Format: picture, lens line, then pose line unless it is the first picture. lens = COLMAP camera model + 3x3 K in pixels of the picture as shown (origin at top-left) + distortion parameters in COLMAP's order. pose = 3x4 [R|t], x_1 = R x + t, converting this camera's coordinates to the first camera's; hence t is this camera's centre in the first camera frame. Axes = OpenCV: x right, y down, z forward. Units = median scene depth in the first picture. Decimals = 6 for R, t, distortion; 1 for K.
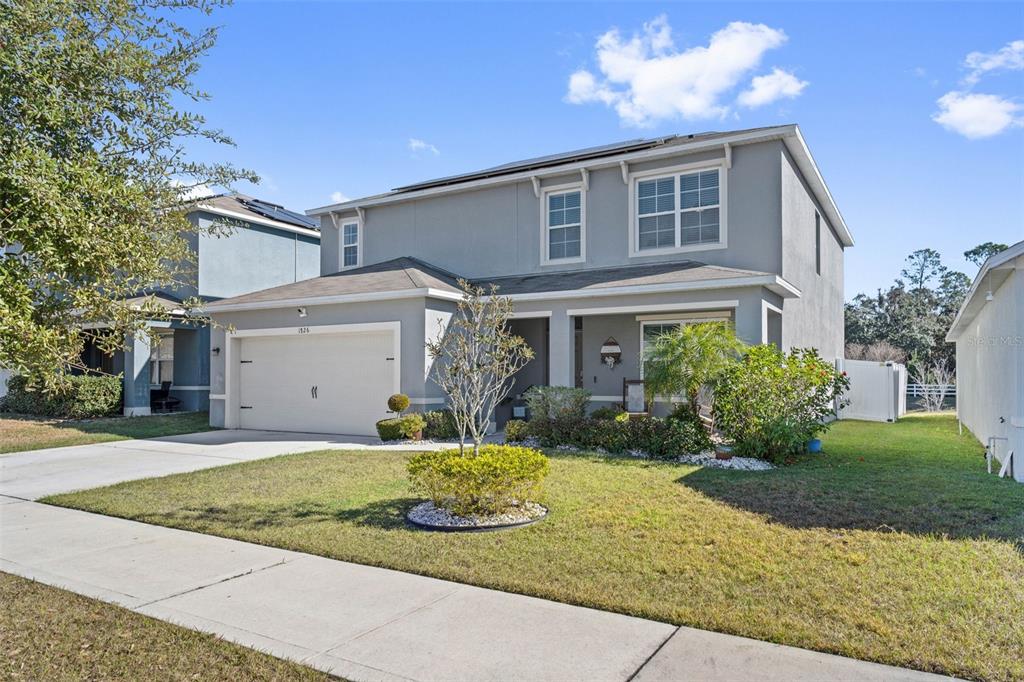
lens RADIAL K [[688.0, 0, 507.7], [0, 688.0, 377.3], [0, 0, 1]] dist [-0.002457, -0.003659]
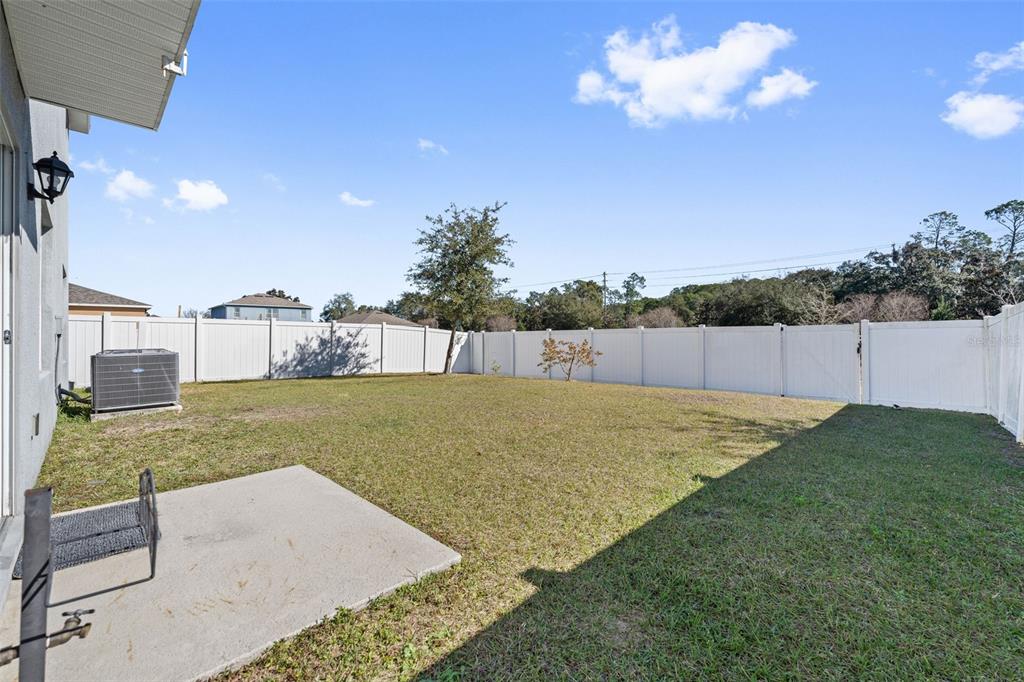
lens RADIAL K [[423.0, 0, 517.3], [0, 423.0, 335.9], [0, 0, 1]] dist [0.000429, 0.000081]
pose [[0.974019, -0.015246, -0.225955, 0.830597], [0.015491, 0.999880, -0.000687, 0.019942], [0.225938, -0.002831, 0.974138, 1.596529]]
